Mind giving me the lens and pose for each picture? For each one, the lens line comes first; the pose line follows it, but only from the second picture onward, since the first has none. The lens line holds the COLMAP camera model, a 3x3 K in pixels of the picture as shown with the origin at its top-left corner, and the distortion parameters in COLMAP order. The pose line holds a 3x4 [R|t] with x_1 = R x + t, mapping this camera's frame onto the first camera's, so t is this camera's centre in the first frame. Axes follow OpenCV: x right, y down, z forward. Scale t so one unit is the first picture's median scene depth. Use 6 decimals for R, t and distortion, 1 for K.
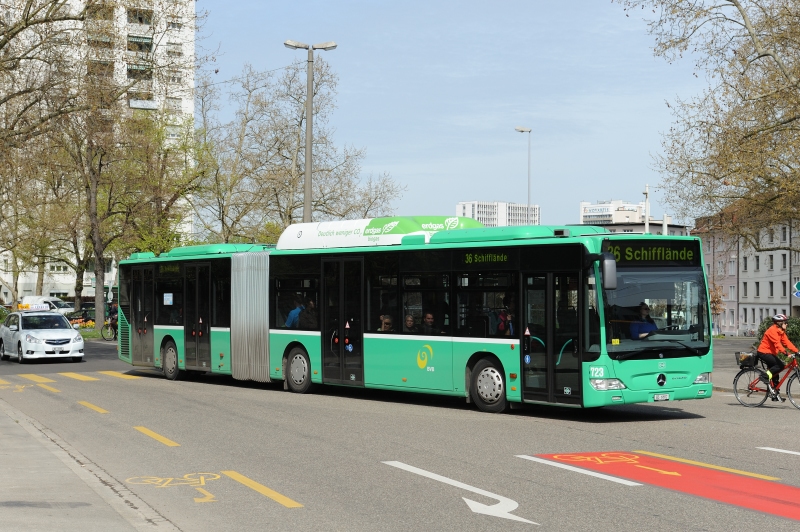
lens RADIAL K [[1505.0, 0, 400.0], [0, 1505.0, 266.0], [0, 0, 1]] dist [0.046062, -0.115669]
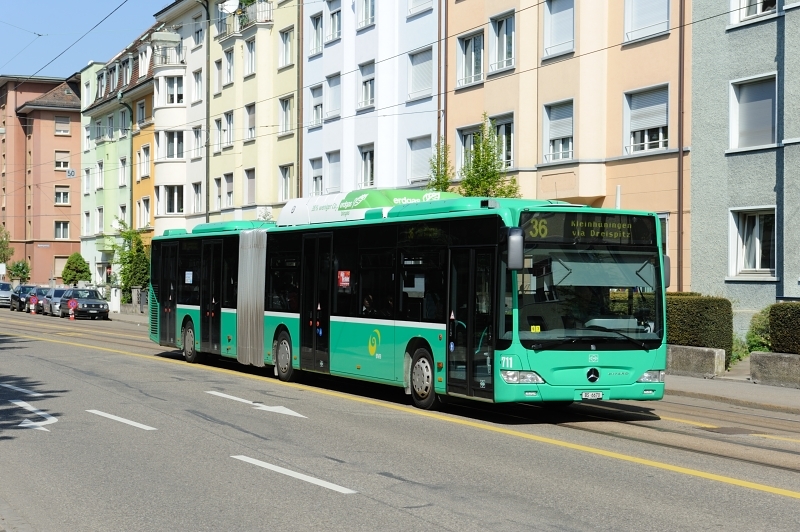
lens RADIAL K [[1505.0, 0, 400.0], [0, 1505.0, 266.0], [0, 0, 1]] dist [0.046062, -0.115669]
pose [[0.979086, 0.017492, -0.202693, 0.234576], [-0.017303, 0.999847, 0.002701, 0.012394], [0.202709, 0.000863, 0.979239, 0.126121]]
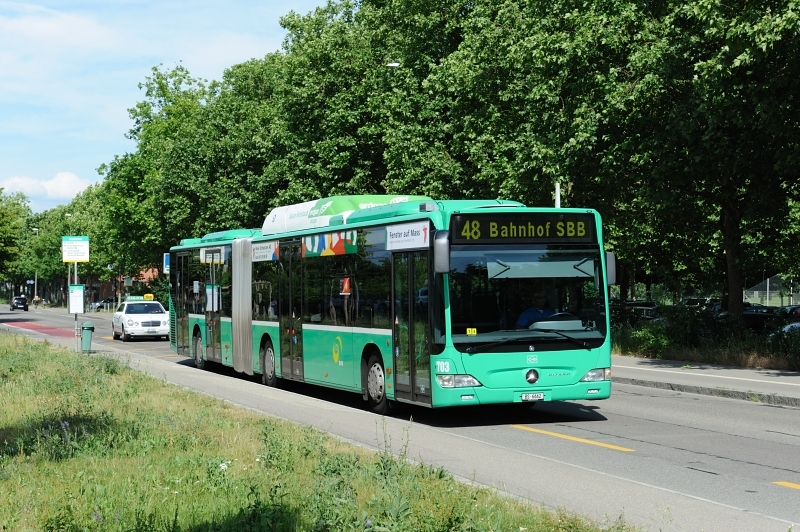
lens RADIAL K [[1505.0, 0, 400.0], [0, 1505.0, 266.0], [0, 0, 1]] dist [0.046062, -0.115669]
pose [[0.962621, -0.019215, -0.270169, 0.327227], [0.021246, 0.999764, 0.004594, 0.007289], [0.270017, -0.010162, 0.962802, 0.151341]]
